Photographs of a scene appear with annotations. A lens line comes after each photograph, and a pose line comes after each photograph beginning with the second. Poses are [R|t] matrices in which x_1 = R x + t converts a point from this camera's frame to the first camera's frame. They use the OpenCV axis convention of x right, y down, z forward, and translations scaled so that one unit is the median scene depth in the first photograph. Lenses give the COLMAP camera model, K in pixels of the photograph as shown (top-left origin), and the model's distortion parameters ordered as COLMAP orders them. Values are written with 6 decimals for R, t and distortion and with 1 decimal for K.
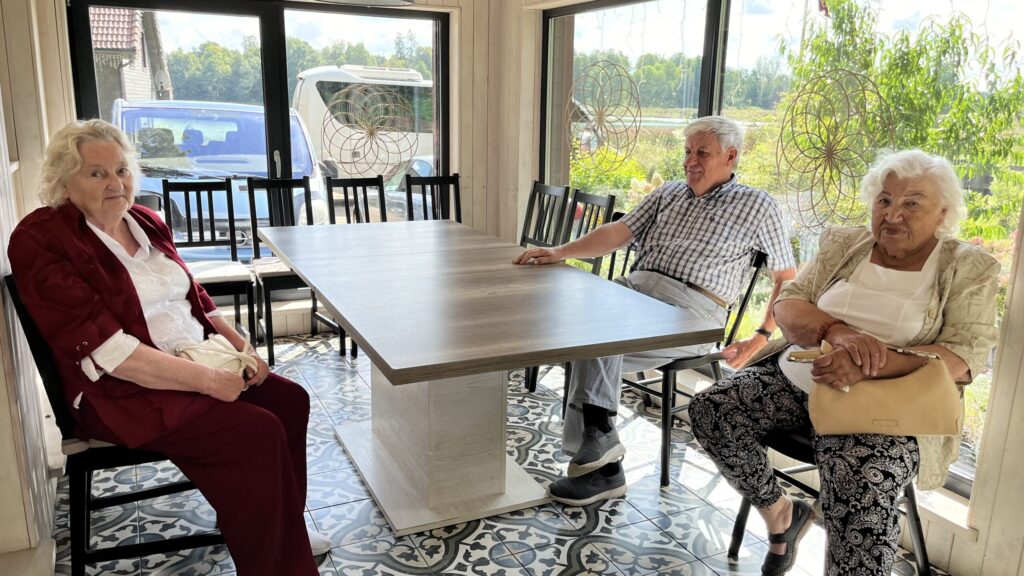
lens RADIAL K [[796.7, 0, 512.0], [0, 796.7, 288.0], [0, 0, 1]] dist [0.003917, -0.050957]
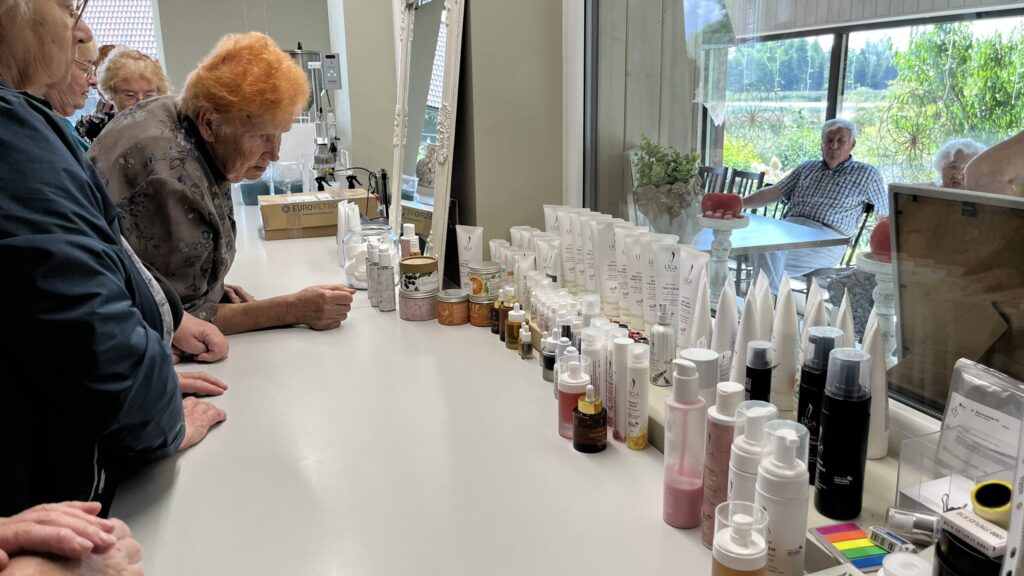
lens RADIAL K [[797.6, 0, 512.0], [0, 797.6, 288.0], [0, 0, 1]] dist [-0.009981, -0.010434]
pose [[0.992671, -0.006202, -0.120689, -0.209961], [0.007608, 0.999908, 0.011190, 0.101068], [0.120608, -0.012026, 0.992627, -0.678990]]
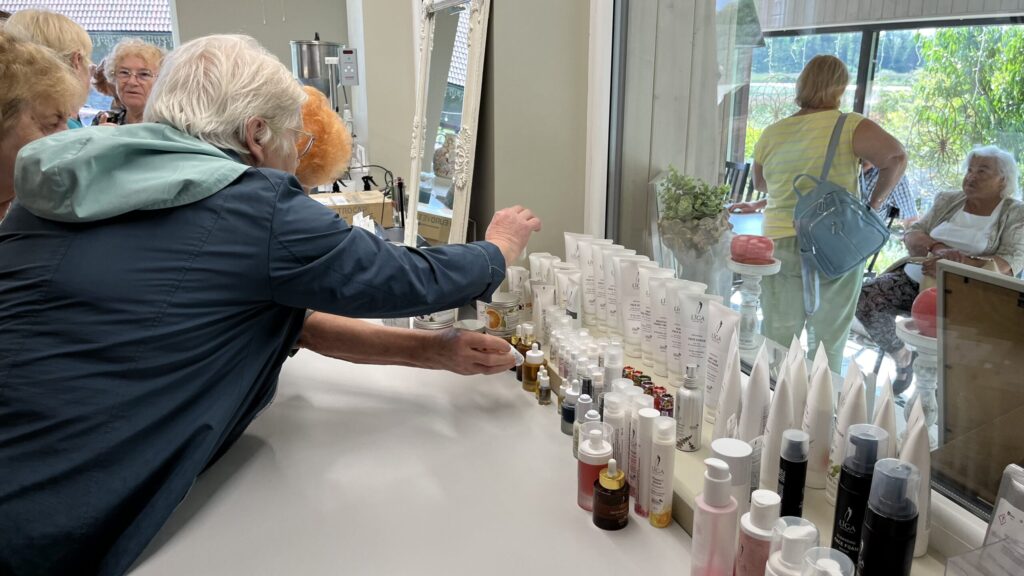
lens RADIAL K [[796.7, 0, 512.0], [0, 796.7, 288.0], [0, 0, 1]] dist [0.003917, -0.050957]
pose [[0.990328, 0.020016, -0.137292, -0.216084], [-0.014718, 0.999111, 0.039495, 0.061814], [0.137961, -0.037092, 0.989743, -0.659888]]
